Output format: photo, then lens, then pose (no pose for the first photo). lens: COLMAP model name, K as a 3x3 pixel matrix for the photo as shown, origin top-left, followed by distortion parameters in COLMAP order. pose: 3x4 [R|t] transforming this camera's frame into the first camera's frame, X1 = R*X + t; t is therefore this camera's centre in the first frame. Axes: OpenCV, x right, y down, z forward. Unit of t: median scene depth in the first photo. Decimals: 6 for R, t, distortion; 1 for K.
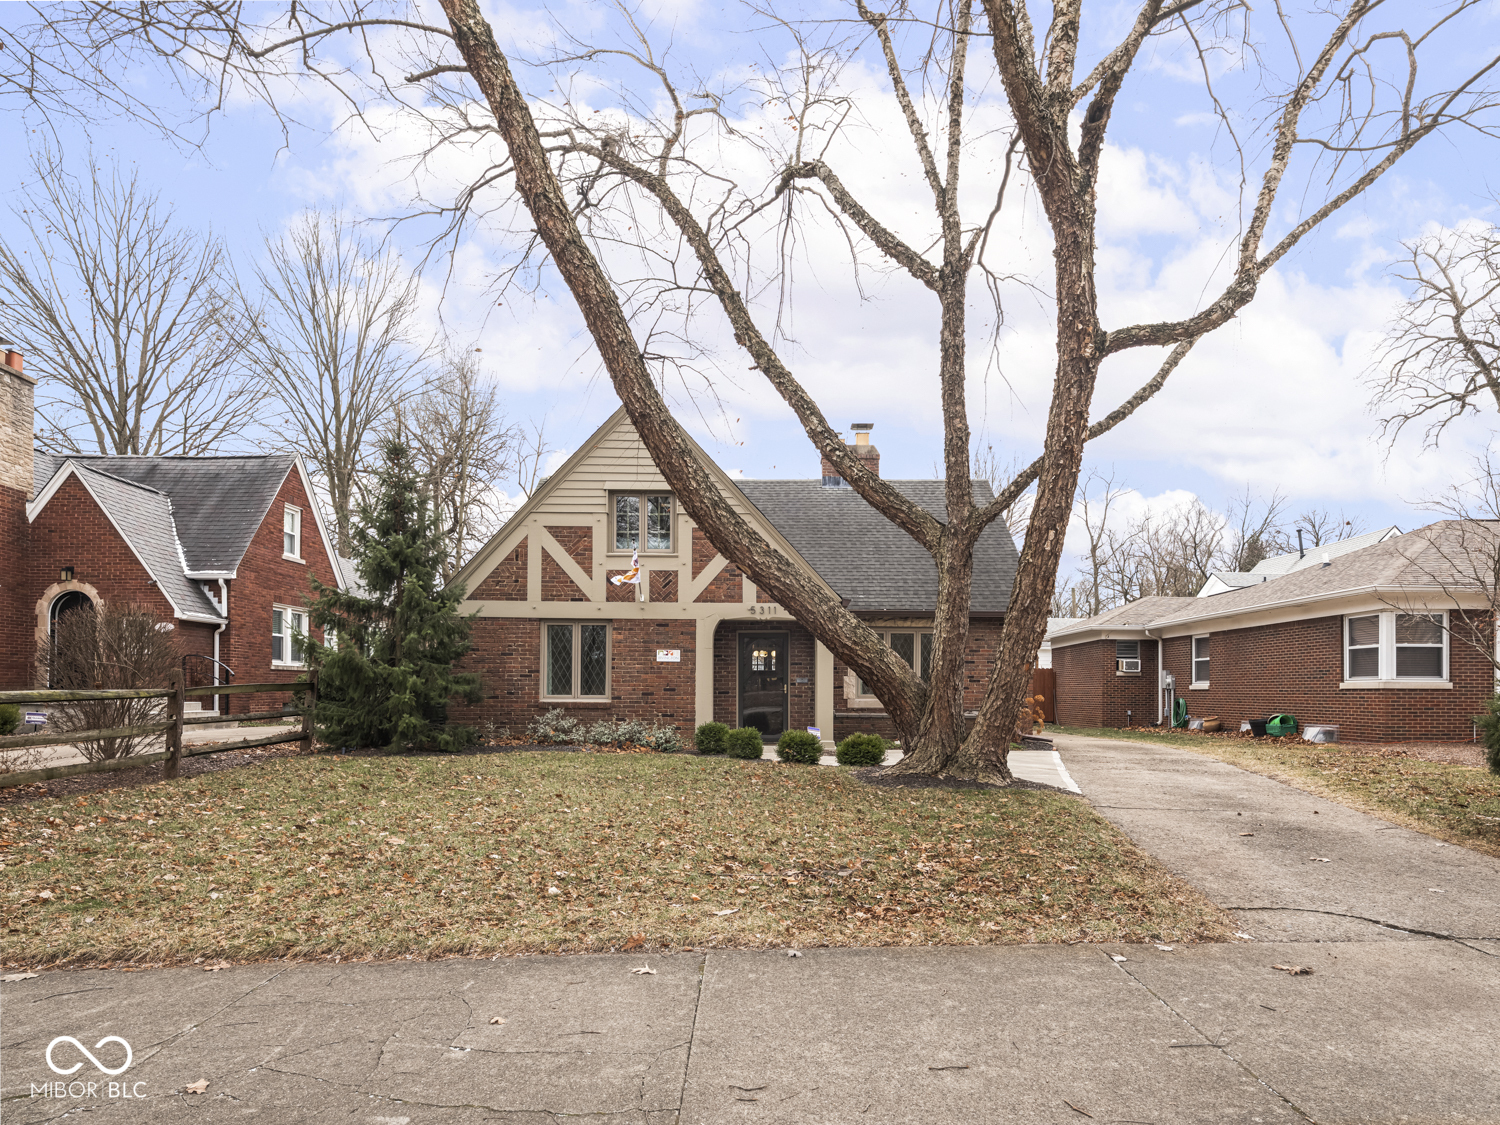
lens RADIAL K [[811.7, 0, 856.4], [0, 811.7, 674.7], [0, 0, 1]] dist [0.000370, -0.001353]
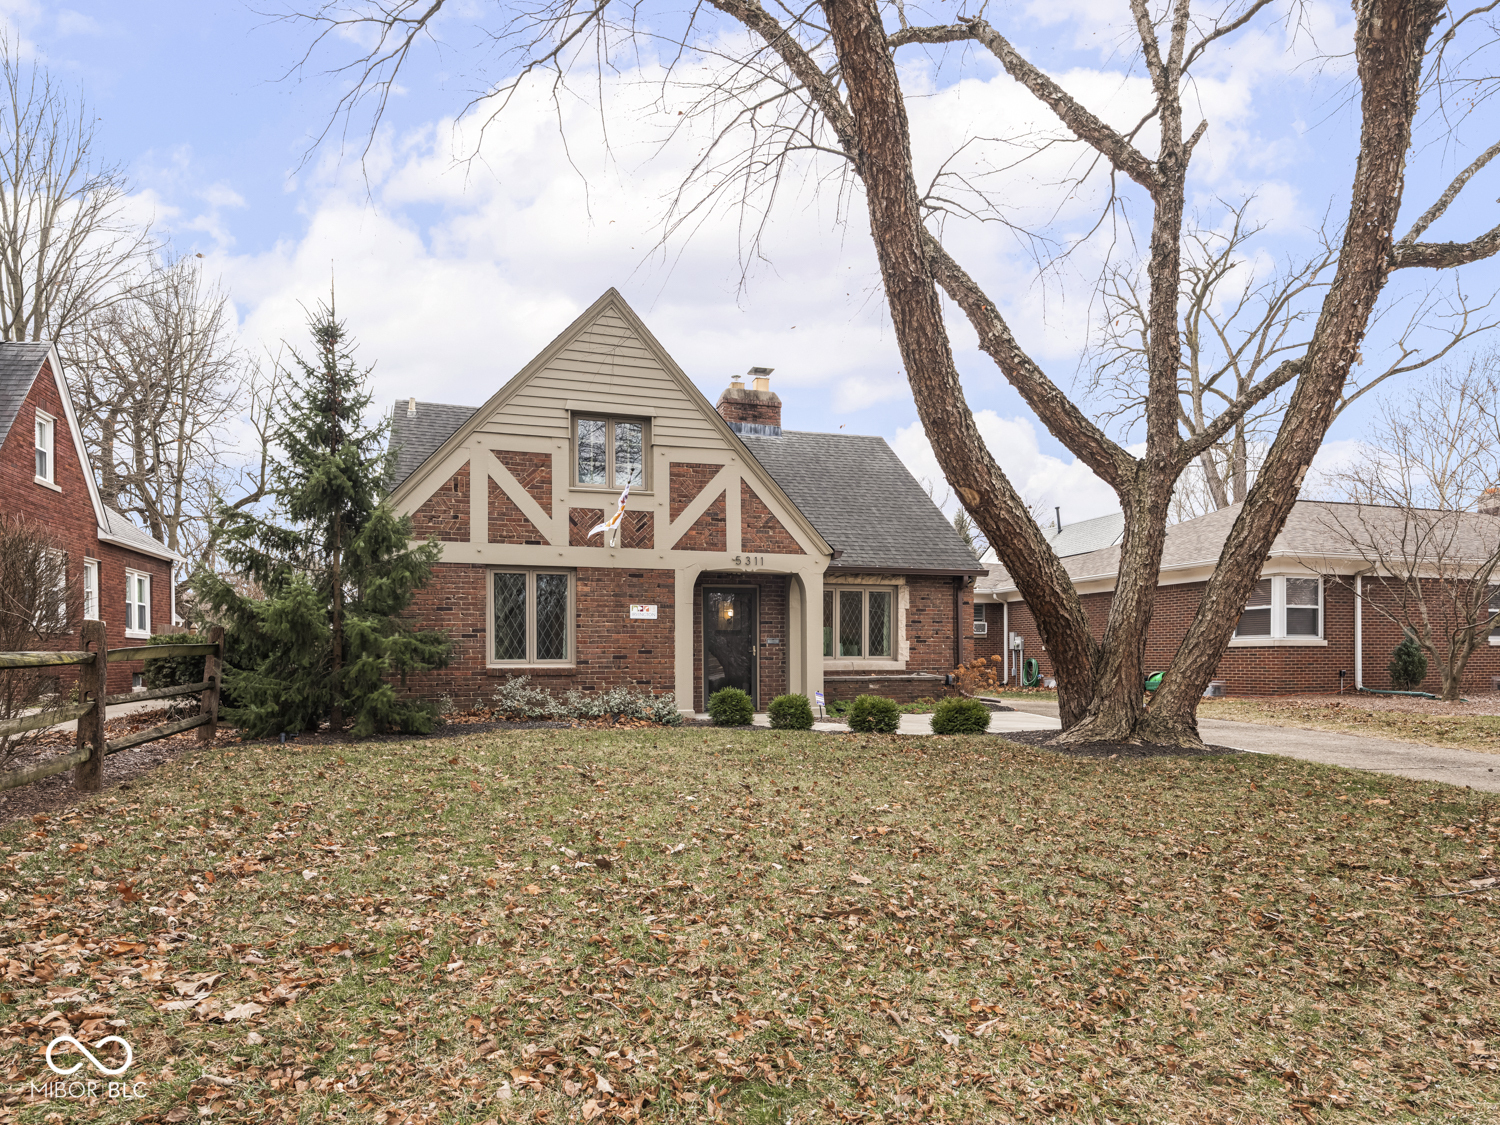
lens RADIAL K [[782.3, 0, 781.8], [0, 782.3, 653.6], [0, 0, 1]] dist [-0.002589, 0.000785]
pose [[0.966373, -0.008845, 0.256991, -0.305121], [0.004819, 0.999856, 0.016291, 0.007737], [-0.257098, -0.014505, 0.966276, 0.173115]]
